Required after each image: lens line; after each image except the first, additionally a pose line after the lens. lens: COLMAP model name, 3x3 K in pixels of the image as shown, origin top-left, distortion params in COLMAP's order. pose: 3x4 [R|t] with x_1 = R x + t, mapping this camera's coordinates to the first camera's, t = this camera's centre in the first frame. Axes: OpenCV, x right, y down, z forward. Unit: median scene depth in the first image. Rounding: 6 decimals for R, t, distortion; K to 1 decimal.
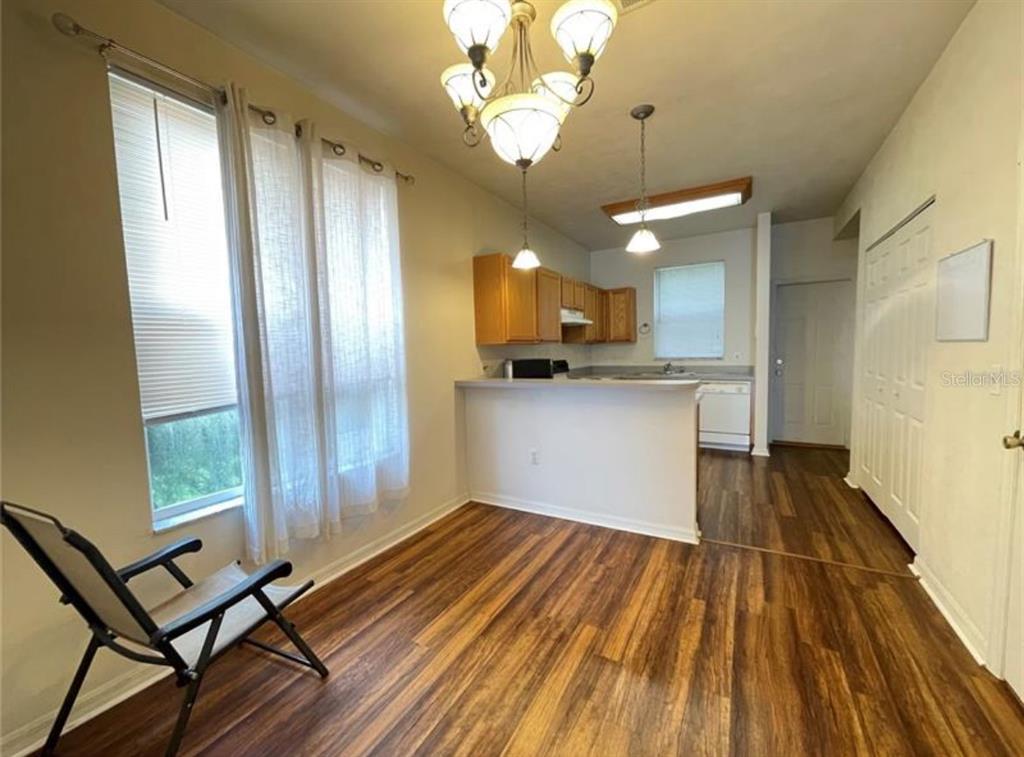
lens RADIAL K [[408.1, 0, 511.6], [0, 408.1, 379.3], [0, 0, 1]] dist [0.004467, 0.000205]
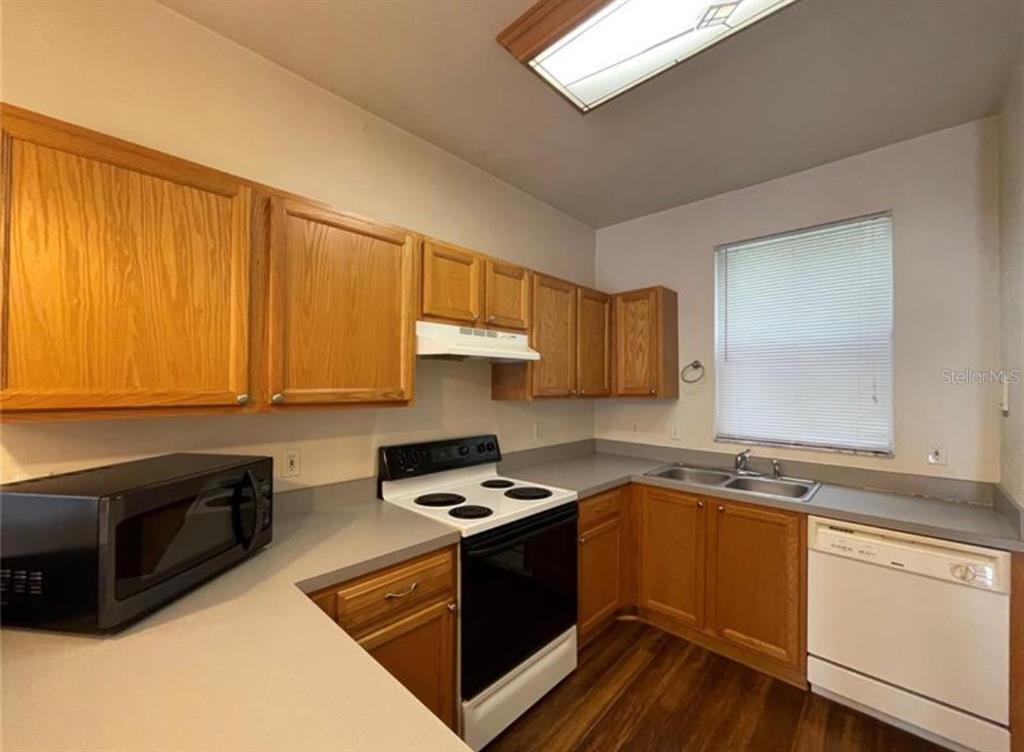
lens RADIAL K [[408.1, 0, 521.2], [0, 408.1, 378.6], [0, 0, 1]] dist [0.004467, 0.000205]
pose [[0.974595, 0.033468, -0.221460, 0.243604], [-0.051970, 0.995578, -0.078255, -0.071717], [0.217862, 0.087776, 0.972025, 0.508052]]
